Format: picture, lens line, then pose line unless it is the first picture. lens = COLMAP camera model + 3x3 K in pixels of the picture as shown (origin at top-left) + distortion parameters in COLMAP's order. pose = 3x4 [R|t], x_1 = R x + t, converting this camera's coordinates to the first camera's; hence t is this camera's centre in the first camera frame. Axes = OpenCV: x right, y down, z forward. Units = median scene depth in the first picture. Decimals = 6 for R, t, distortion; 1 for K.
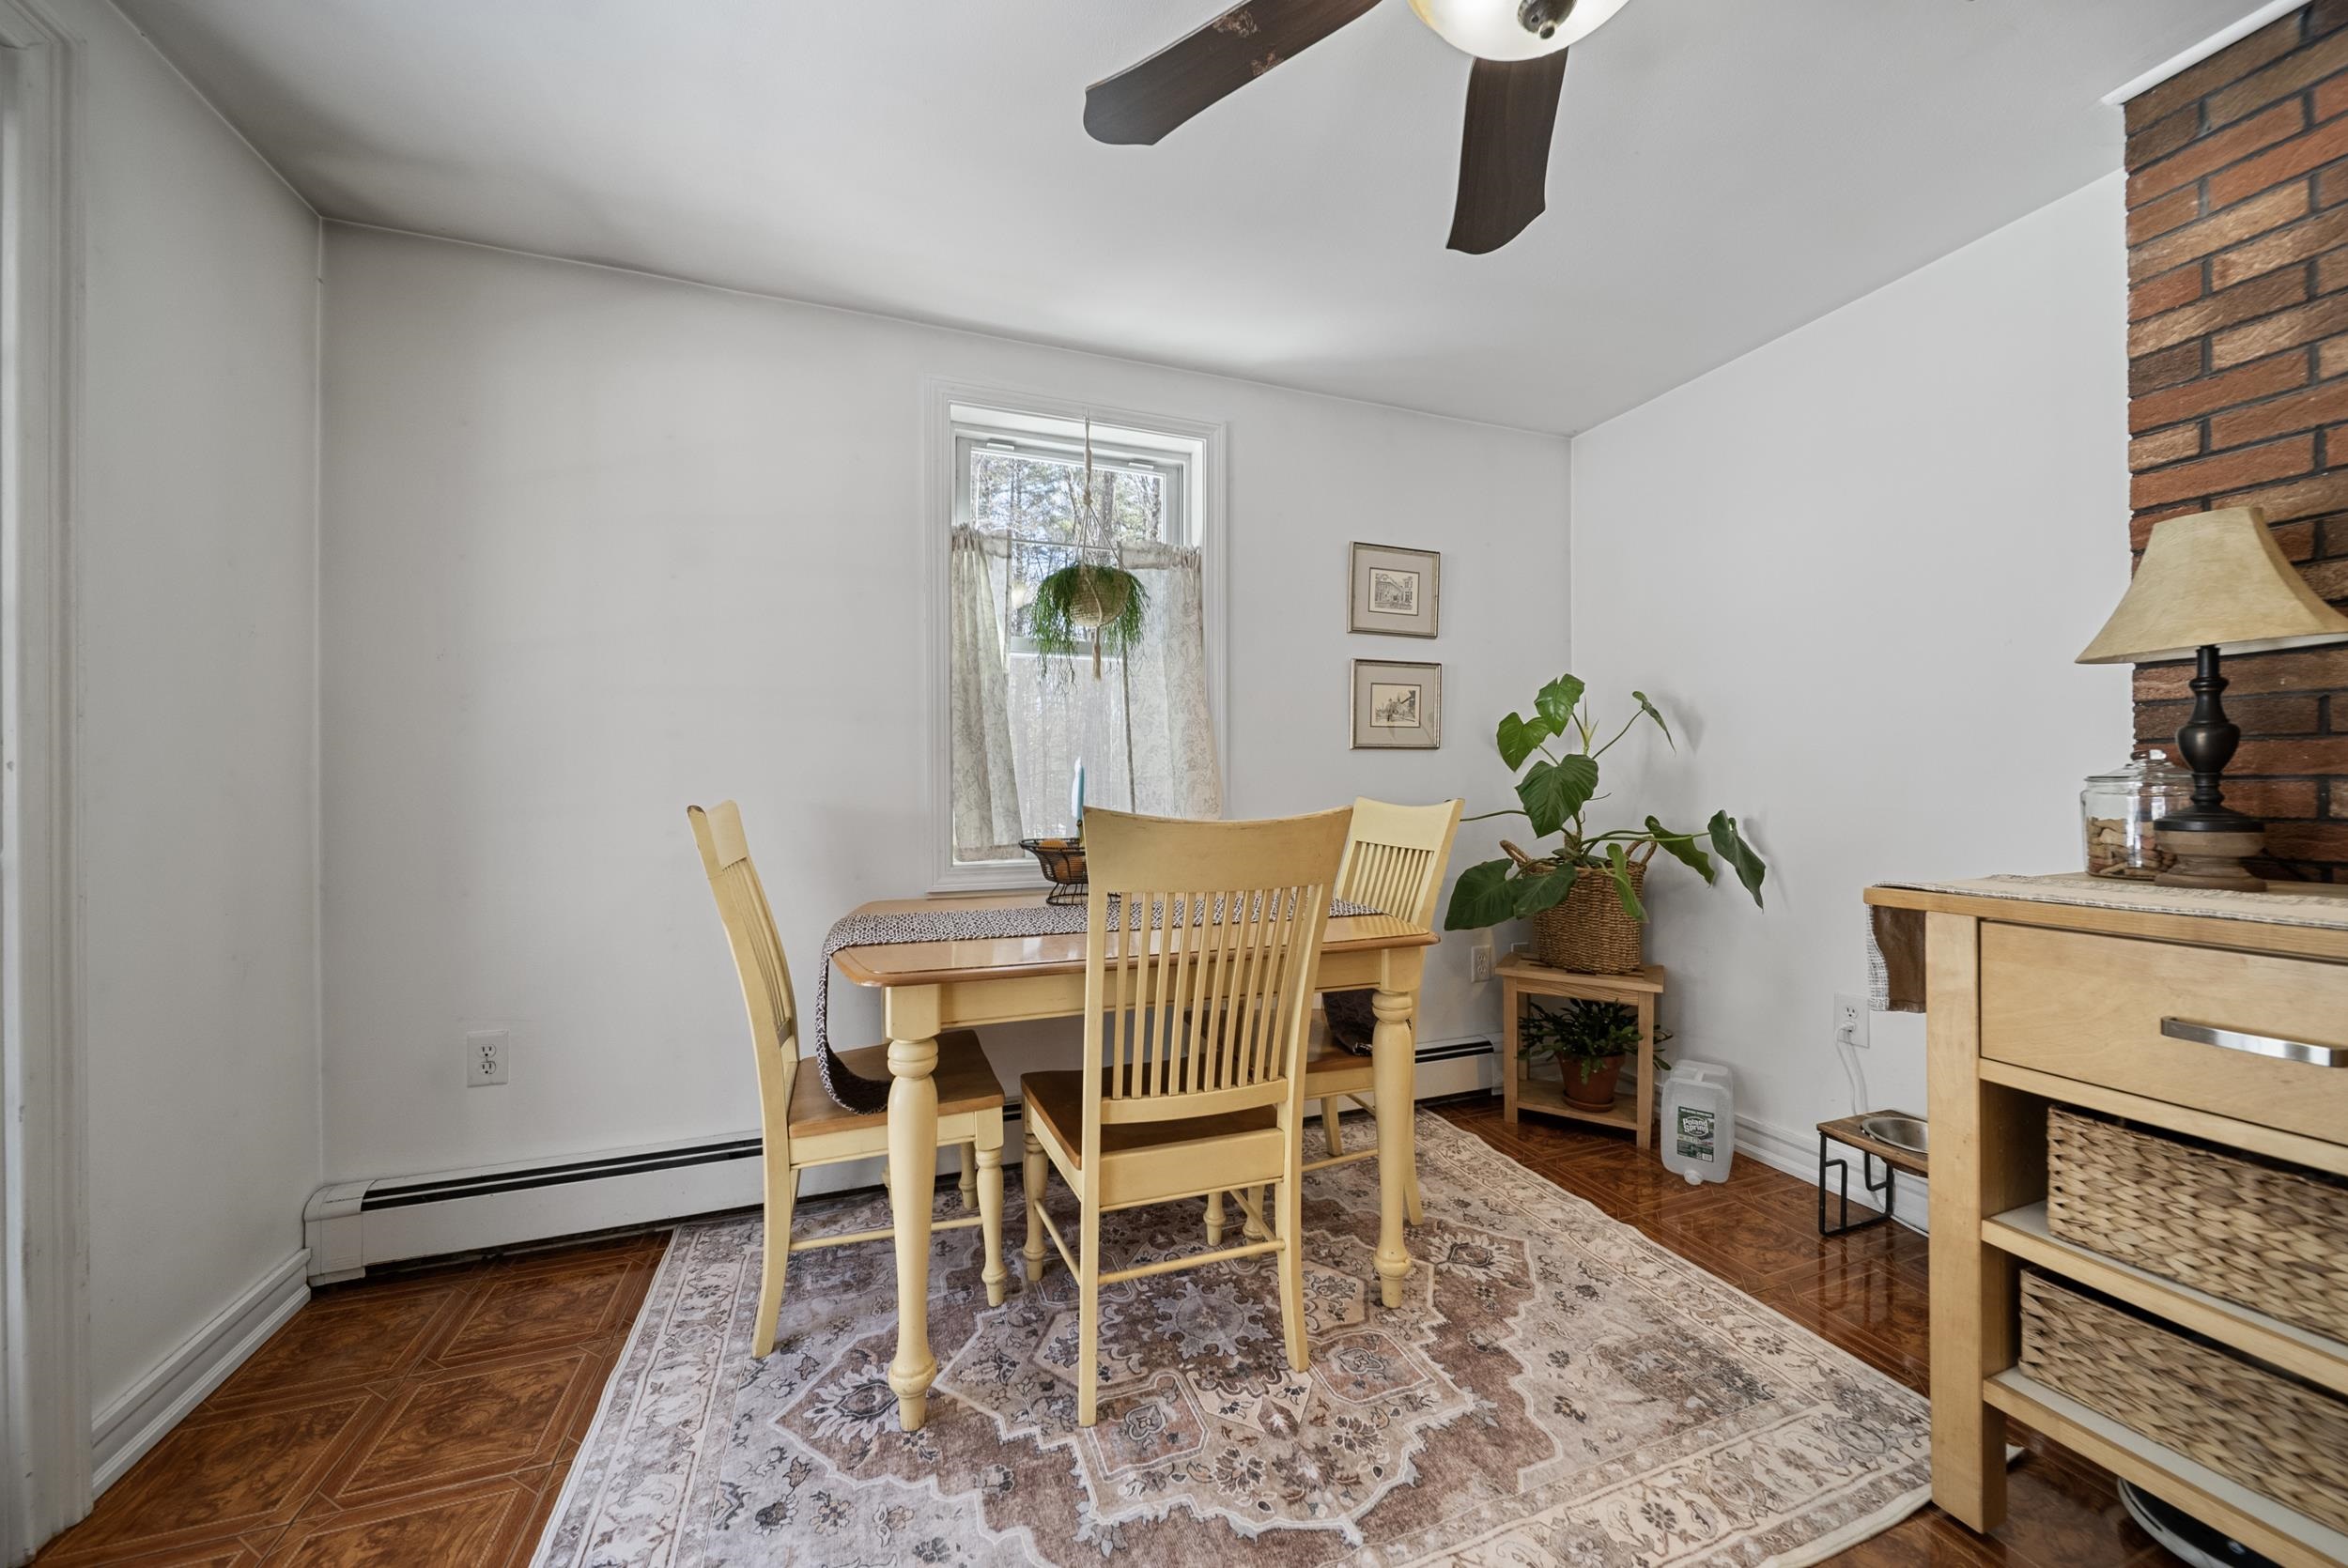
lens RADIAL K [[834.7, 0, 1174.2], [0, 834.7, 790.0], [0, 0, 1]] dist [0.001640, -0.002249]
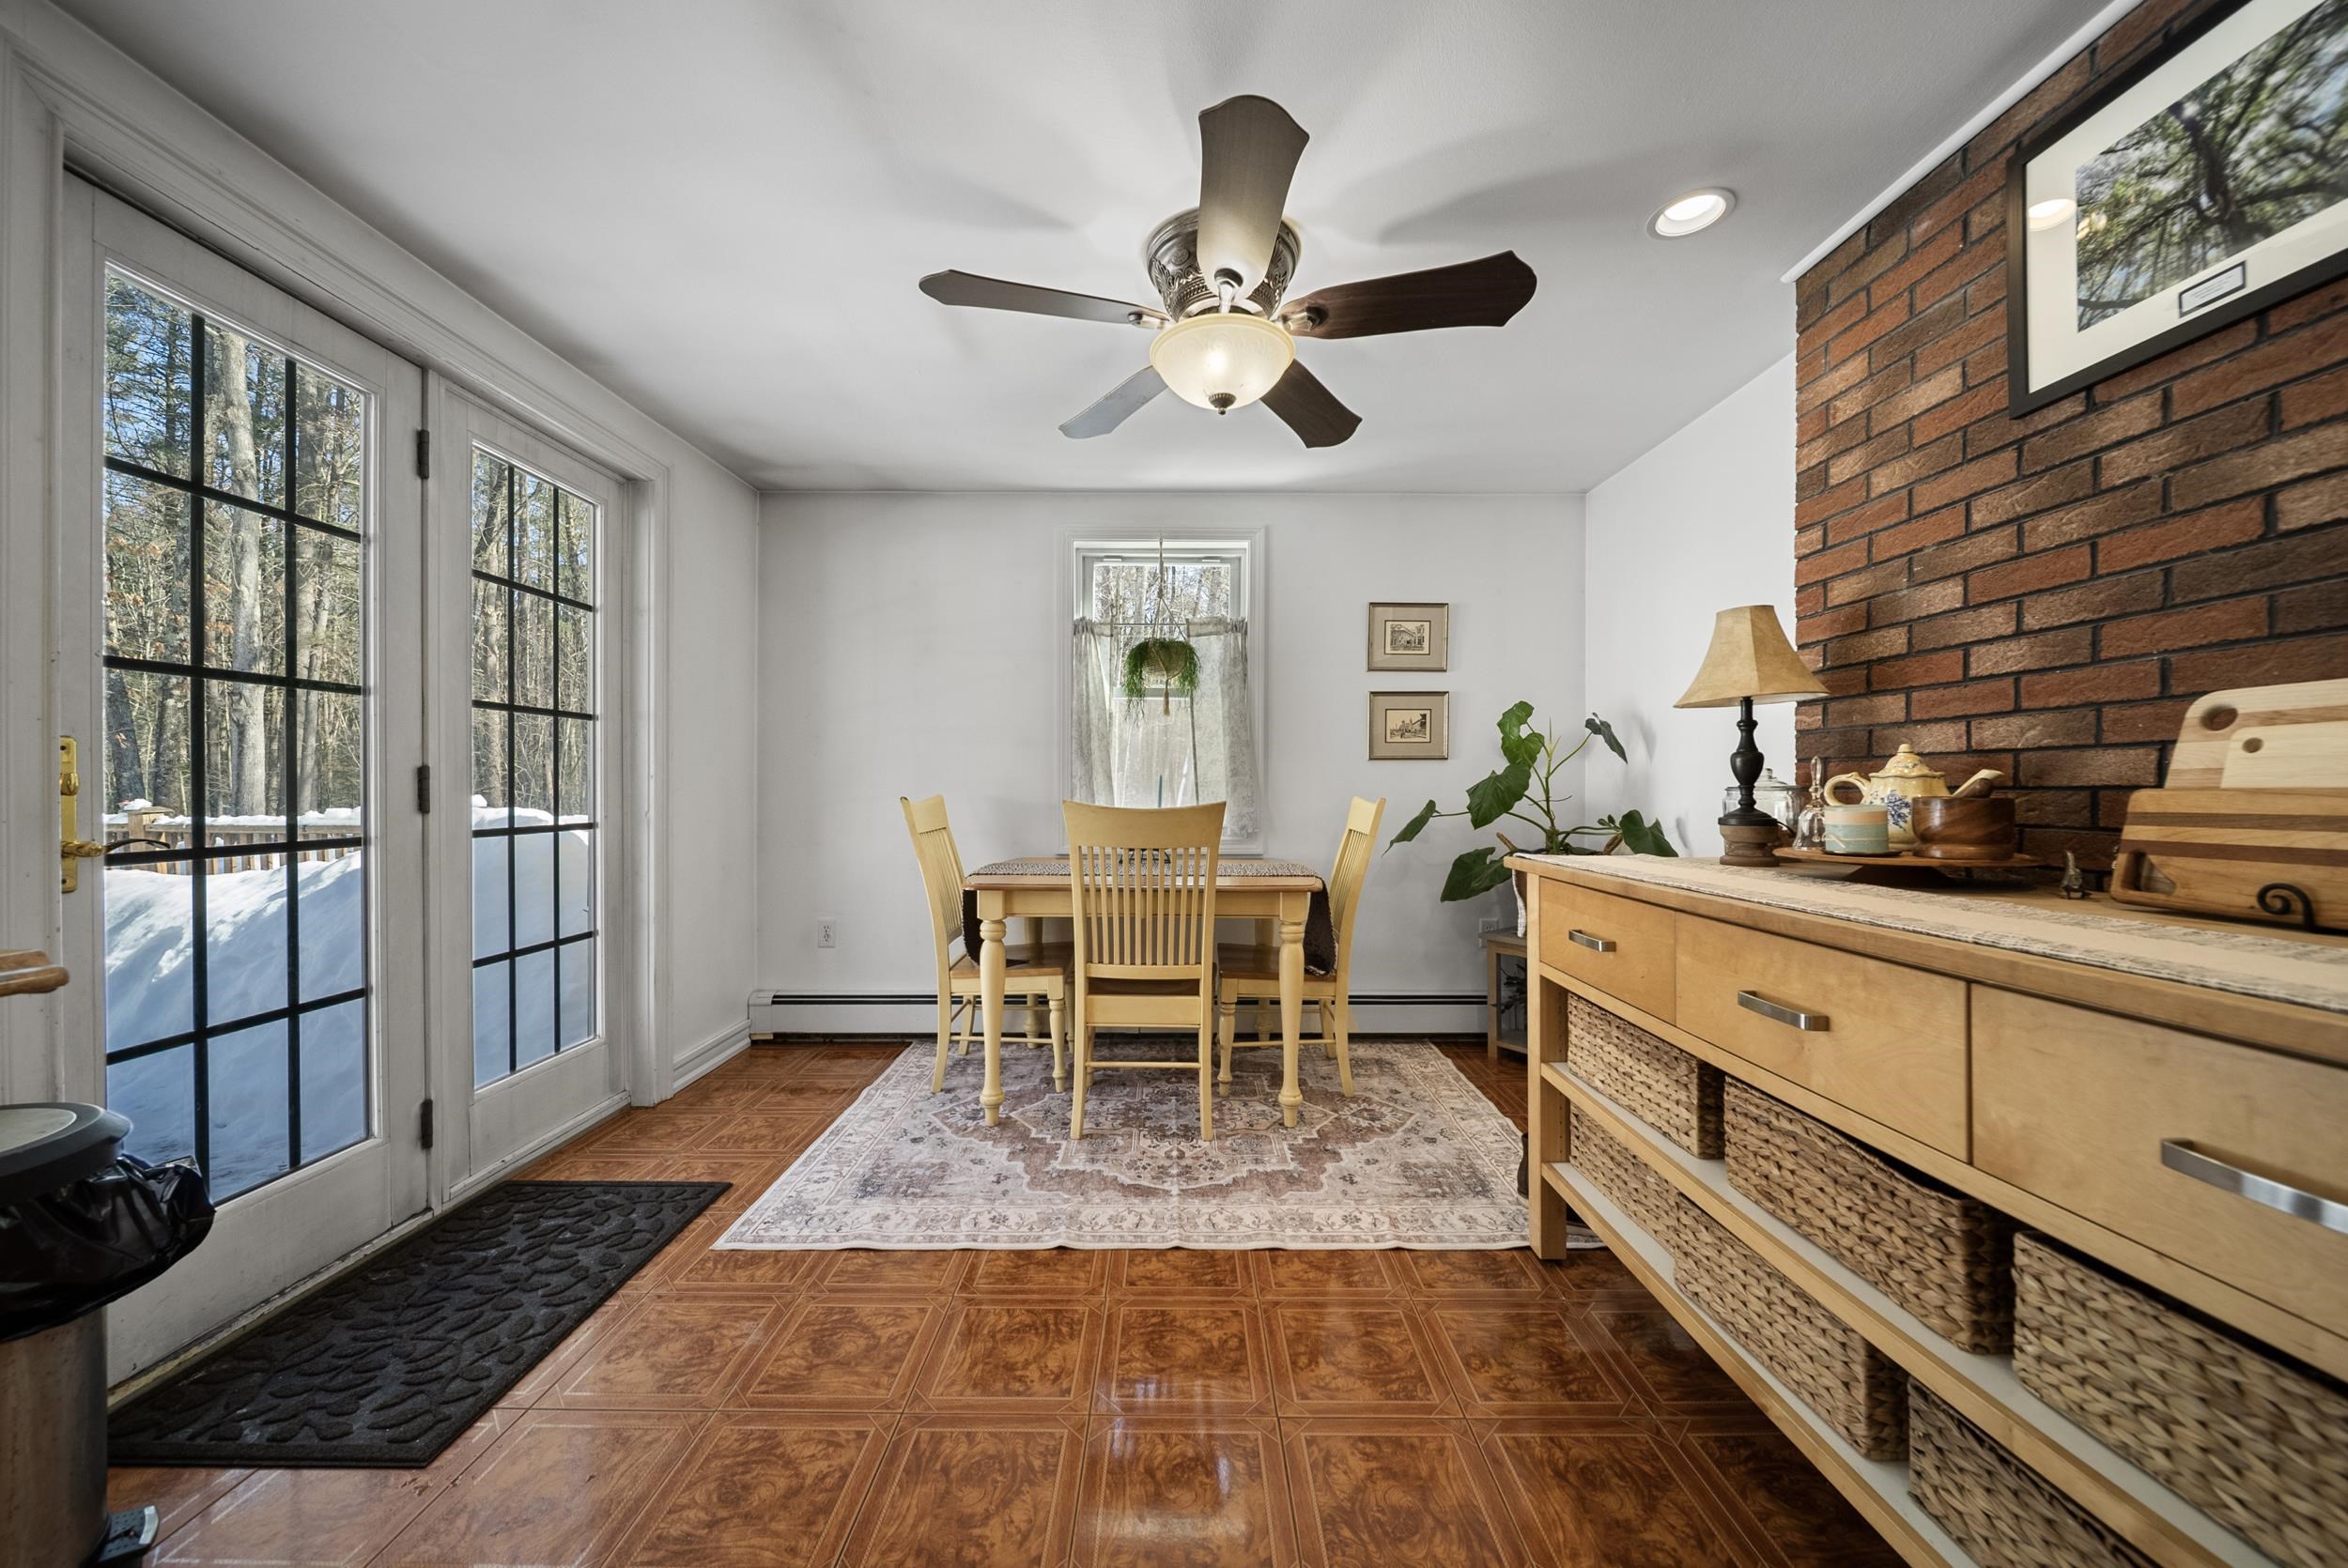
lens RADIAL K [[835.6, 0, 1183.9], [0, 835.6, 789.6], [0, 0, 1]] dist [-0.001537, -0.000519]
pose [[0.941355, 0.008063, -0.337322, 0.647963], [-0.007304, 0.999967, 0.003519, -0.008820], [0.337340, -0.000849, 0.941383, -0.564962]]
